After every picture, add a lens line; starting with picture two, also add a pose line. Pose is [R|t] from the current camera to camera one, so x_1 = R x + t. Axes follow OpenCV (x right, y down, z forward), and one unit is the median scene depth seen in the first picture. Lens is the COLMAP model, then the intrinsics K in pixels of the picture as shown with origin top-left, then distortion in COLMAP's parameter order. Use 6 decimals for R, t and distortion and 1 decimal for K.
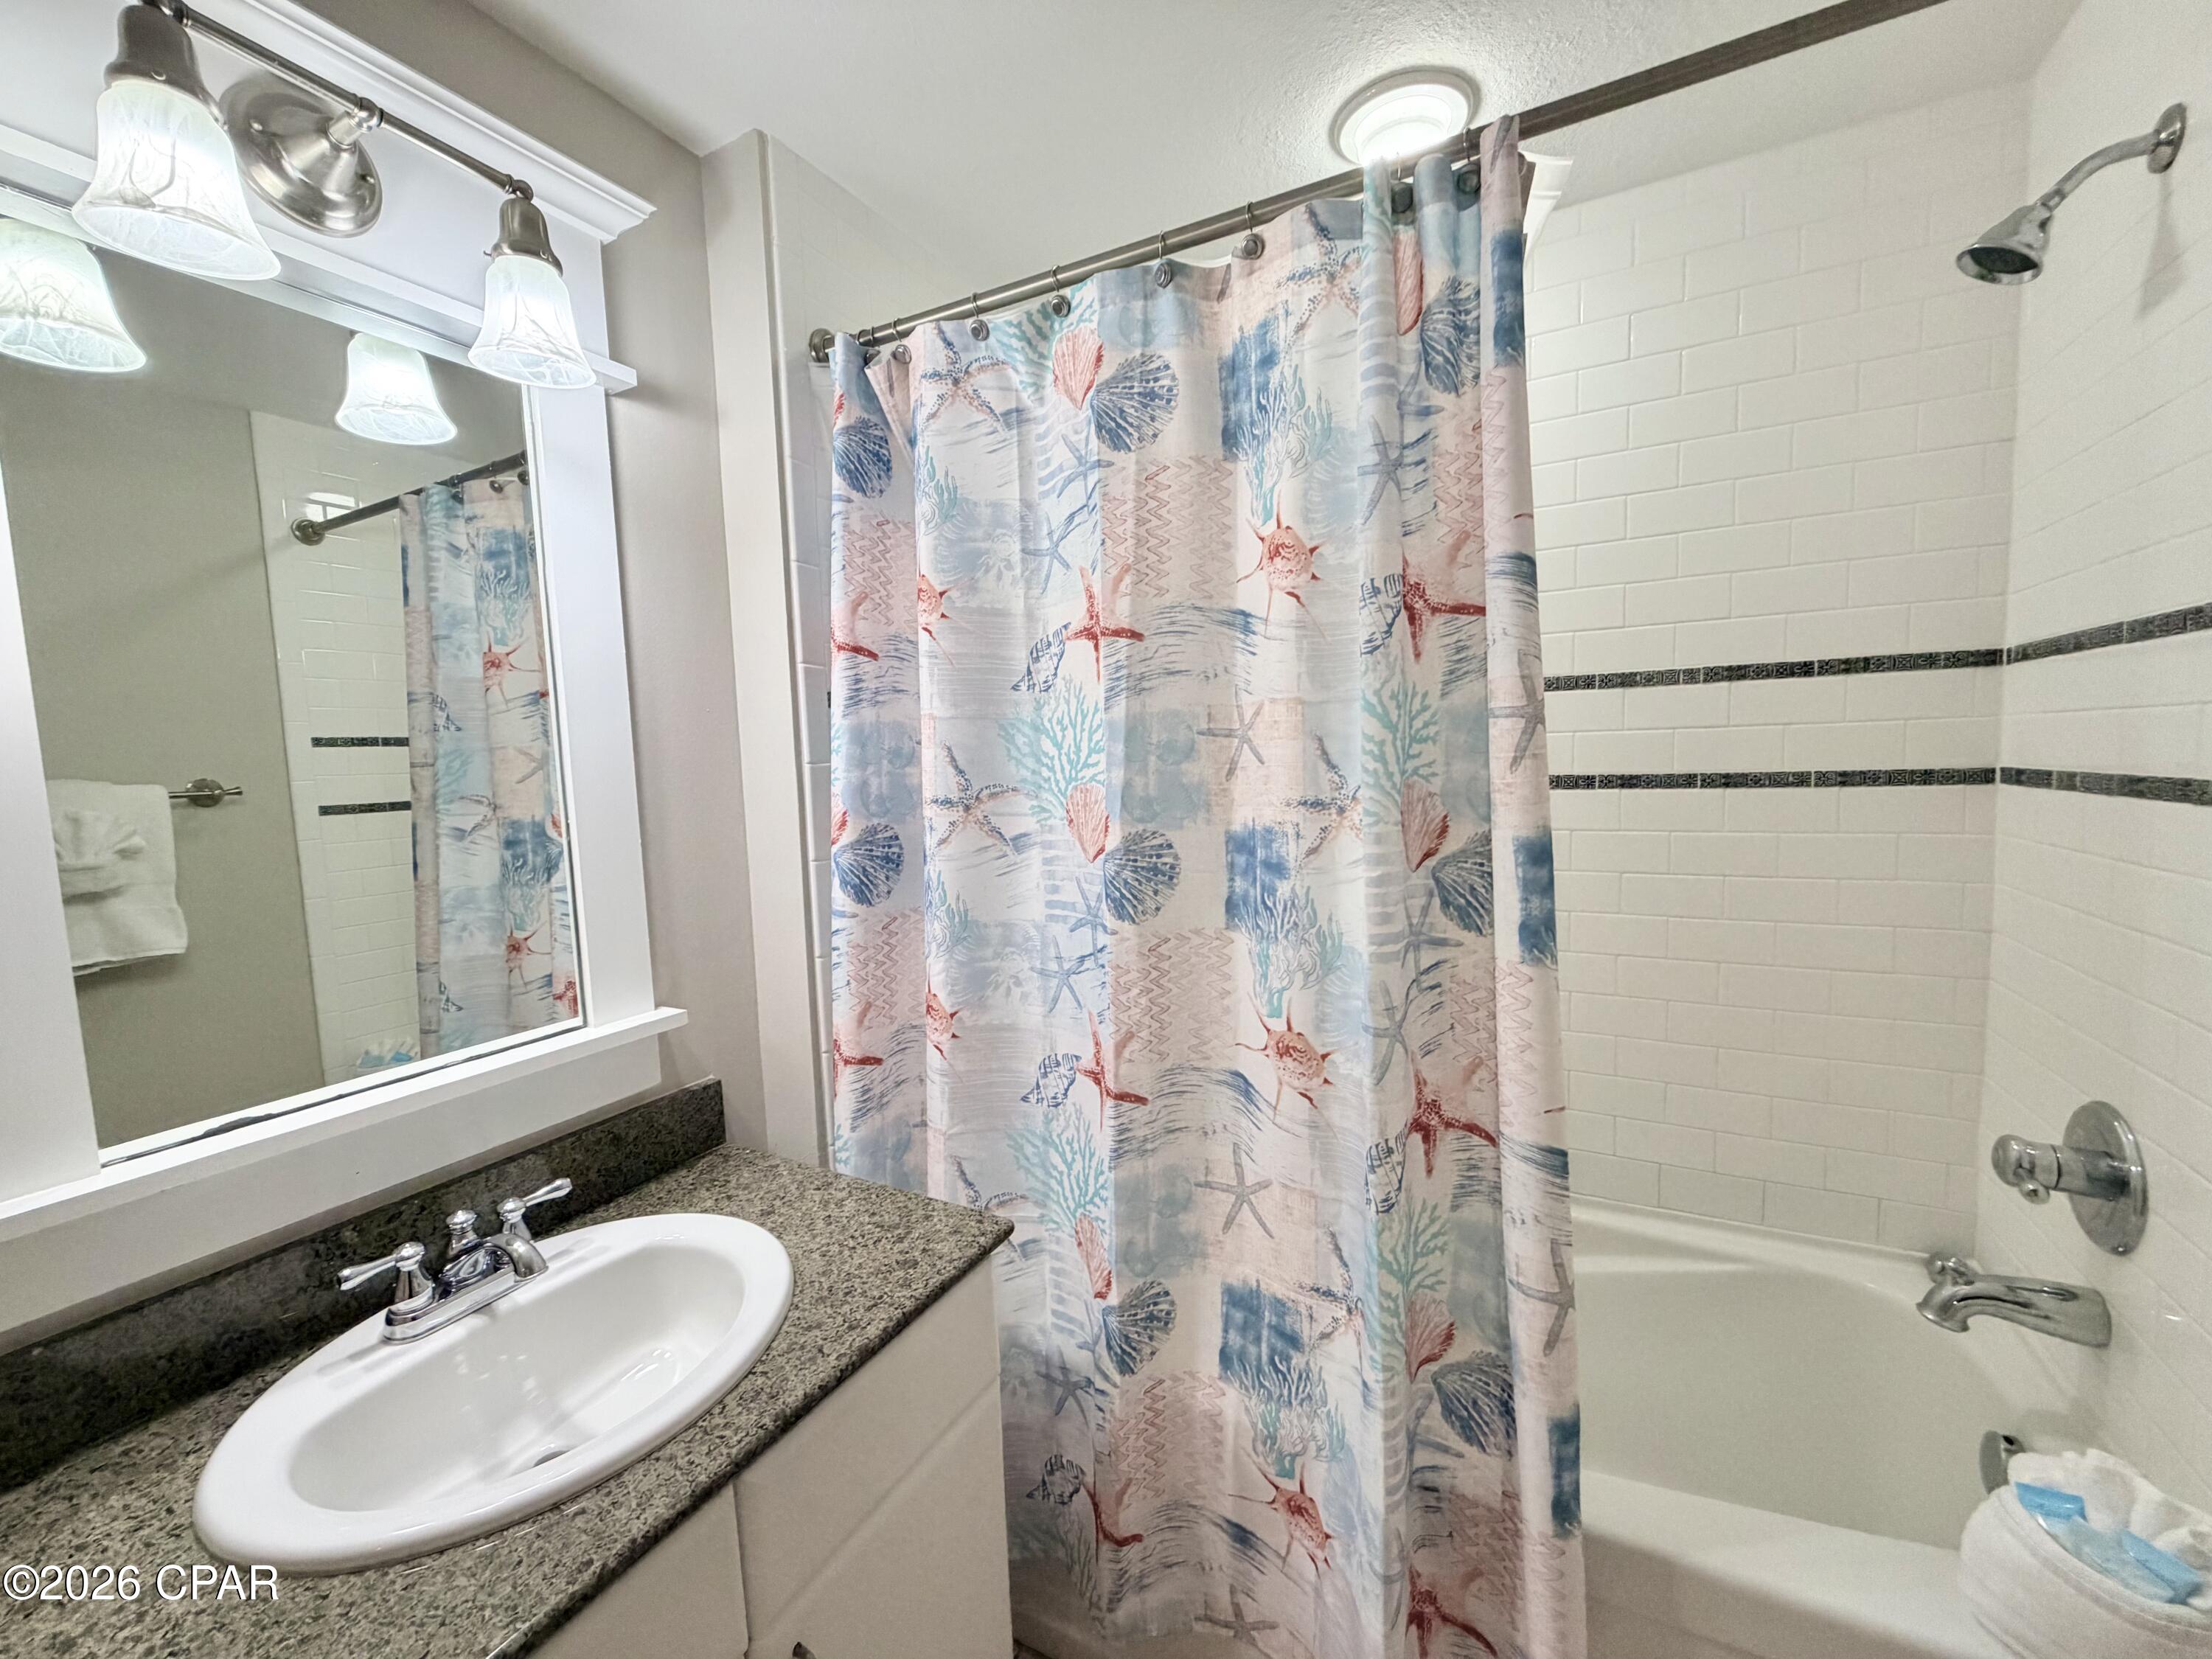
lens RADIAL K [[882.3, 0, 1106.6], [0, 882.3, 830.0], [0, 0, 1]] dist [0.000234, -0.000008]
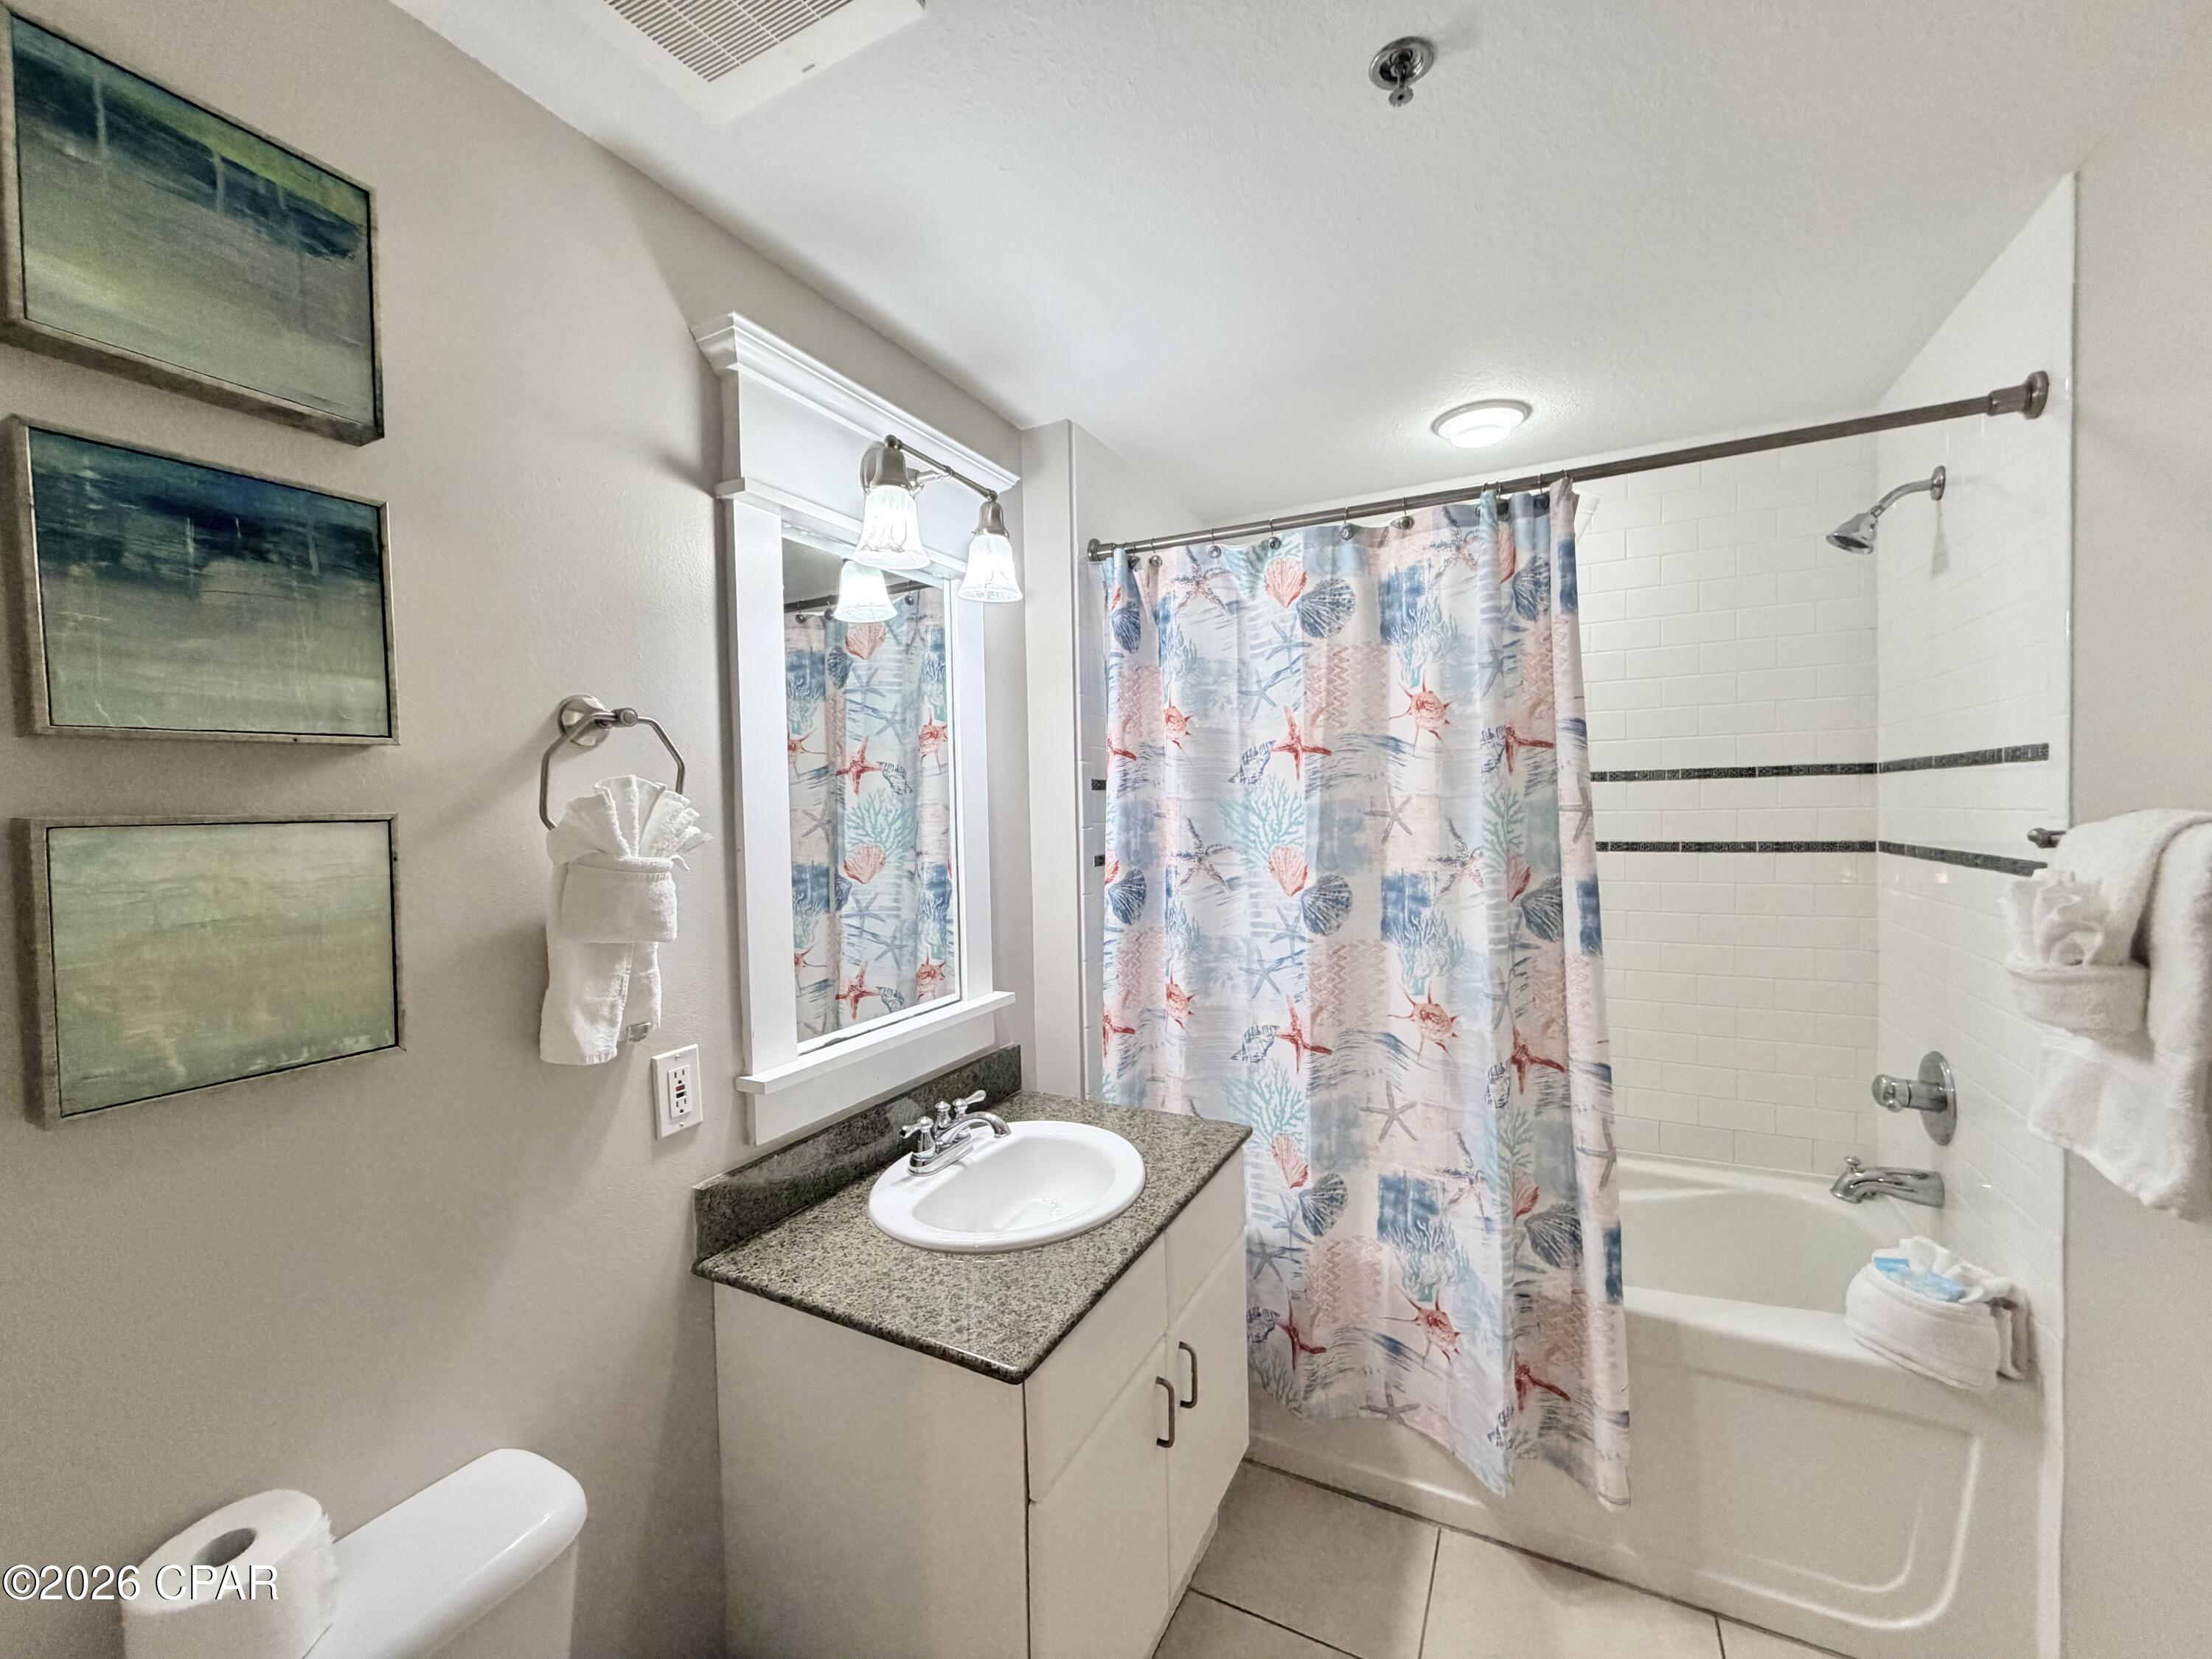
lens RADIAL K [[882.3, 0, 1107.3], [0, 882.3, 830.0], [0, 0, 1]] dist [0.000234, -0.000008]
pose [[0.999787, 0.012579, 0.016365, -0.391349], [-0.011589, 0.998174, -0.059277, 0.017943], [-0.017080, 0.059074, 0.998107, -0.574269]]
